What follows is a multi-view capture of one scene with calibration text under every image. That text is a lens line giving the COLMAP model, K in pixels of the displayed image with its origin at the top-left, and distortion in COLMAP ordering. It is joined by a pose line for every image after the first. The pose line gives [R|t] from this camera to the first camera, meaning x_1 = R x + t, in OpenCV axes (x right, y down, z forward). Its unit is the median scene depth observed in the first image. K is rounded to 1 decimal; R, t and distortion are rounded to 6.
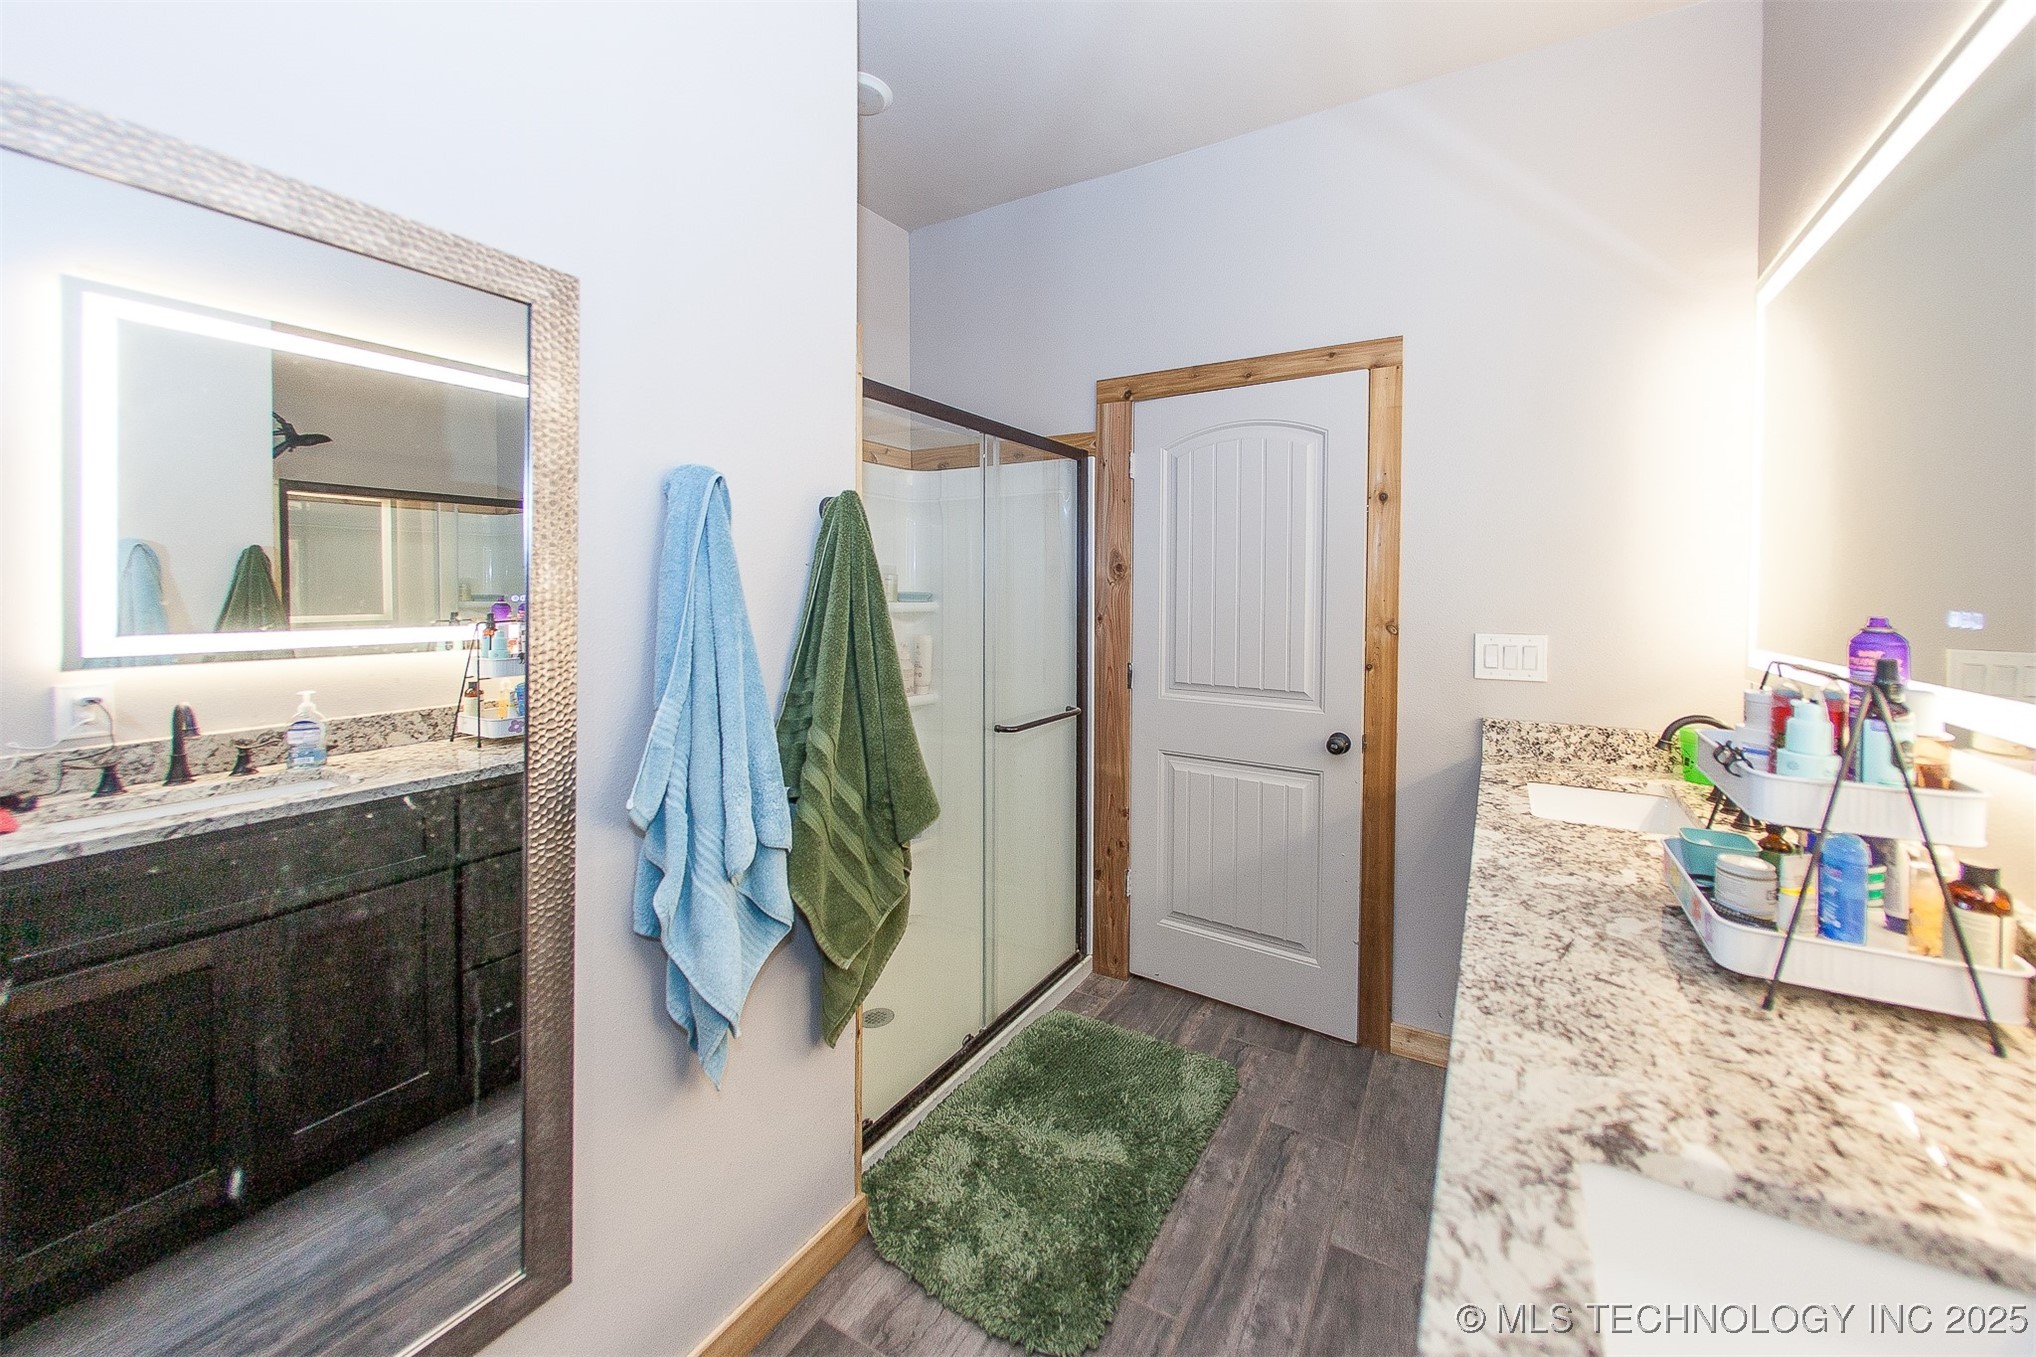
lens RADIAL K [[735.4, 0, 1022.7], [0, 735.4, 614.7], [0, 0, 1]] dist [-0.001367, -0.000187]
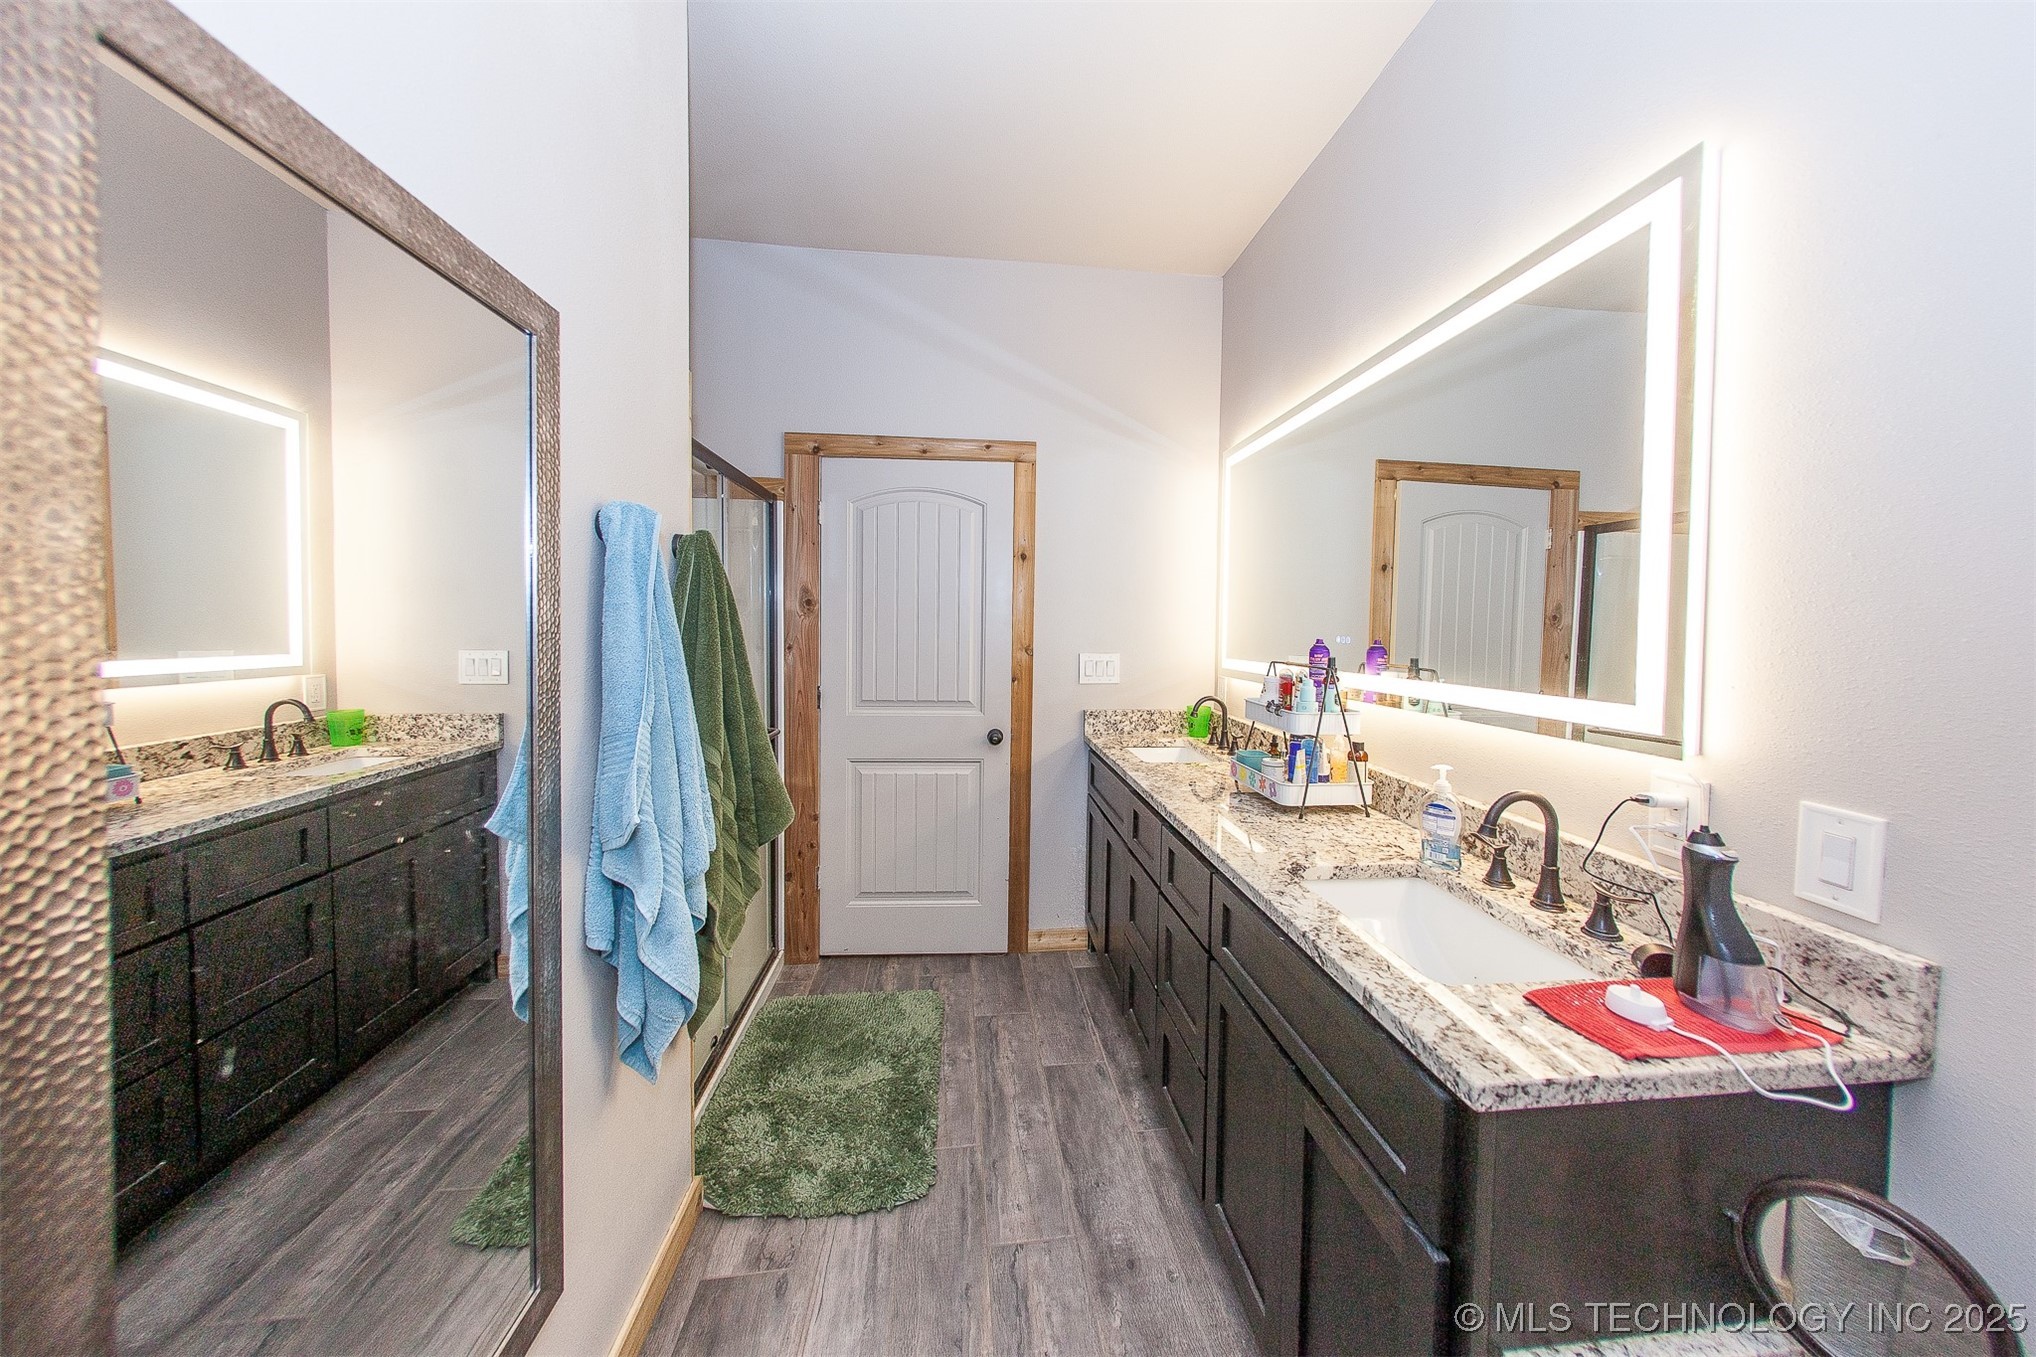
lens RADIAL K [[723.6, 0, 973.9], [0, 723.6, 664.4], [0, 0, 1]] dist [-0.000808, -0.000065]
pose [[0.827041, -0.027449, 0.561472, -0.361050], [0.012313, 0.999452, 0.030723, 0.000413], [-0.562007, -0.018496, 0.826925, -0.081602]]
